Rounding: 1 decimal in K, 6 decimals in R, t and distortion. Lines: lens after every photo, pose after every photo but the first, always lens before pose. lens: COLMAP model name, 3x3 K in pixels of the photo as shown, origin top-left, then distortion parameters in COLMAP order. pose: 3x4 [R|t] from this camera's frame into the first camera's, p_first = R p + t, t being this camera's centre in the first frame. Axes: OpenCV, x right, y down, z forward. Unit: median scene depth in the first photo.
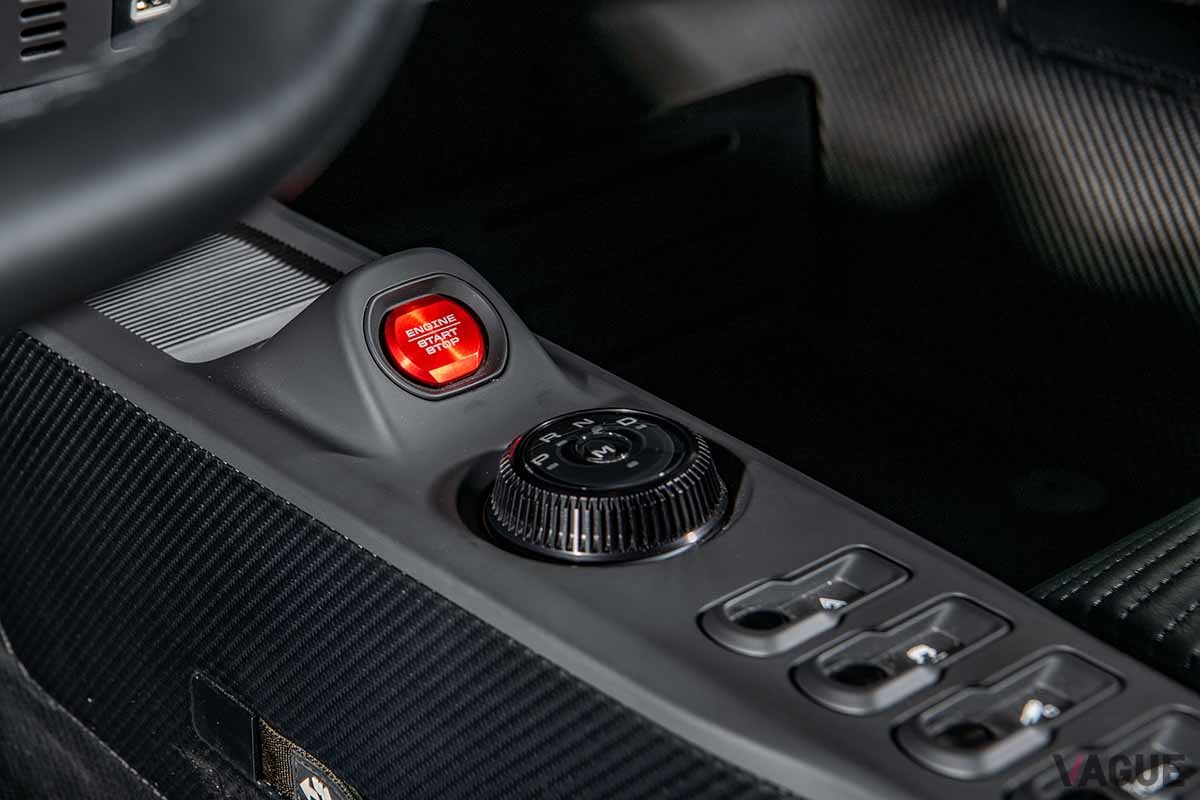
lens RADIAL K [[2416.9, 0, 617.3], [0, 2416.9, 399.3], [0, 0, 1]] dist [0.391396, -0.079660]
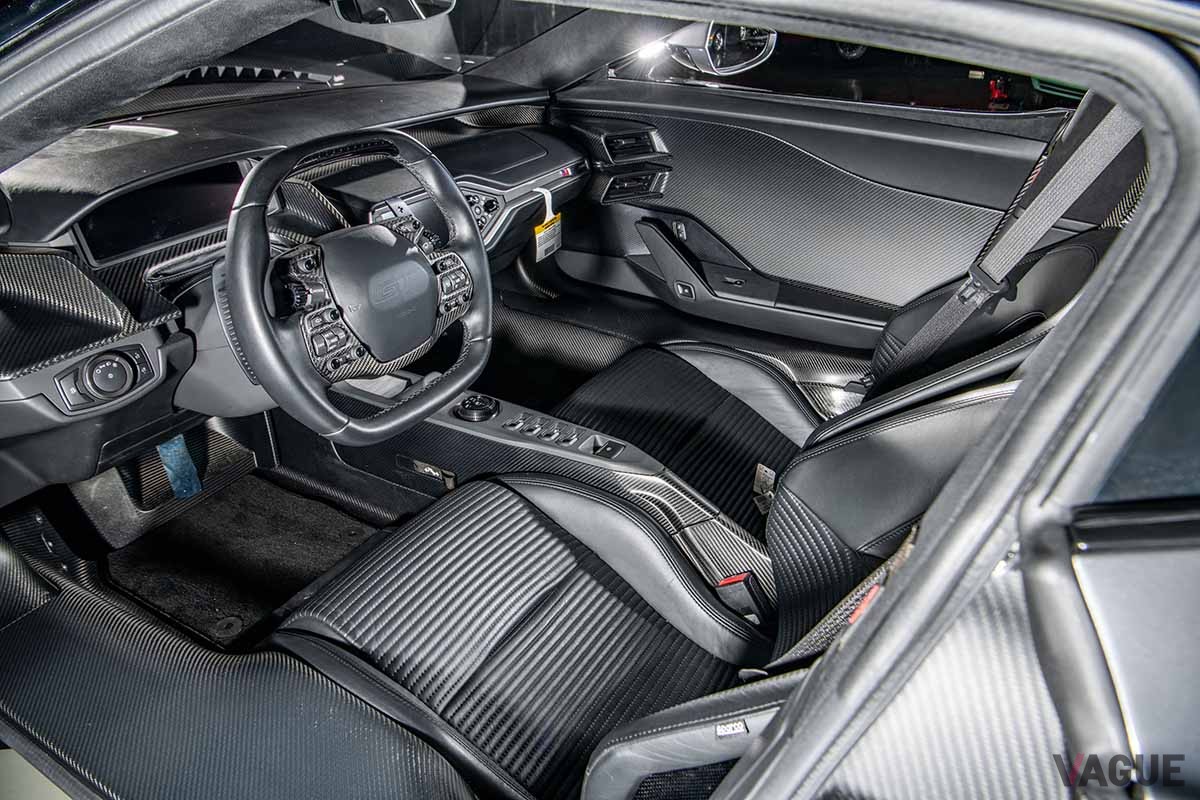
lens RADIAL K [[822.7, 0, 602.4], [0, 822.7, 400.7], [0, 0, 1]] dist [-0.069137, 0.002870]
pose [[0.936801, -0.136478, 0.322144, -0.369671], [0.128042, 0.990638, 0.047340, -0.039930], [-0.325589, -0.003100, 0.945506, -1.020189]]
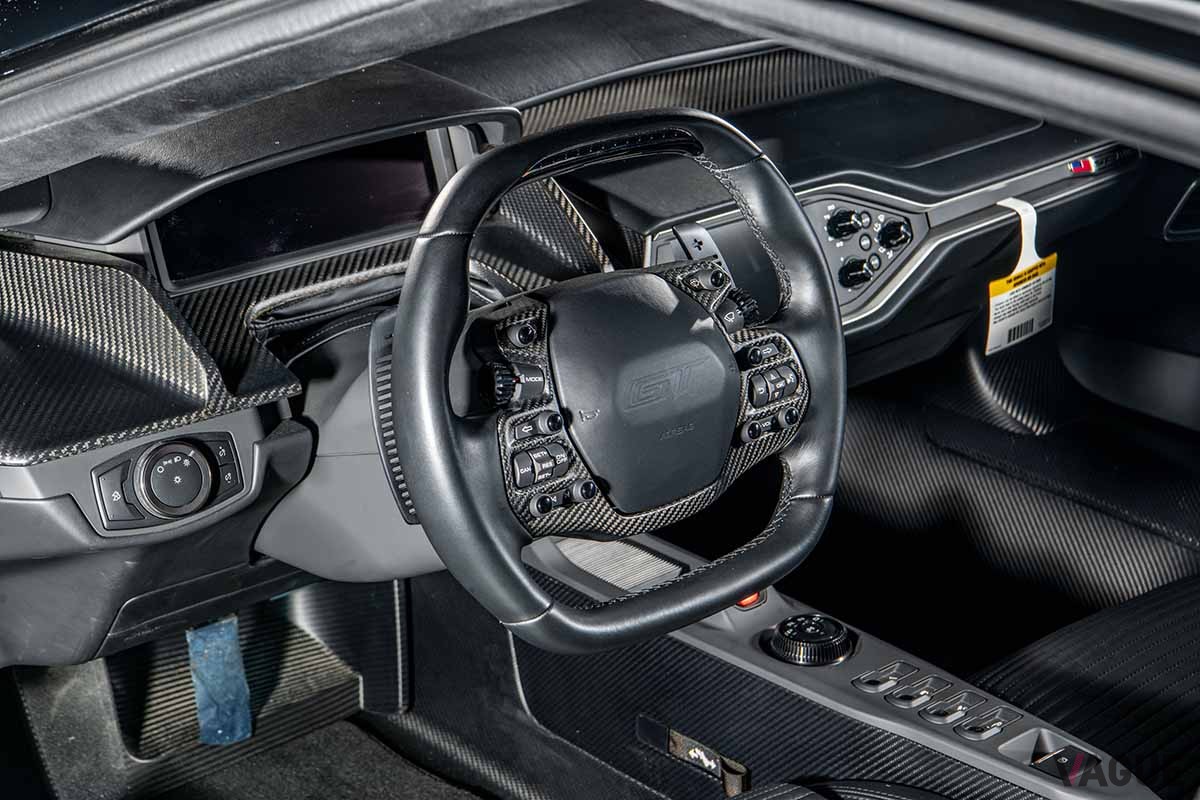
lens RADIAL K [[2313.8, 0, 600.0], [0, 2313.8, 400.0], [0, 0, 1]] dist [0.304742, 0.206033]
pose [[0.999145, 0.009842, 0.040144, -0.376855], [-0.005871, 0.995184, -0.097848, 0.023221], [-0.040913, 0.097529, 0.994391, -1.821618]]
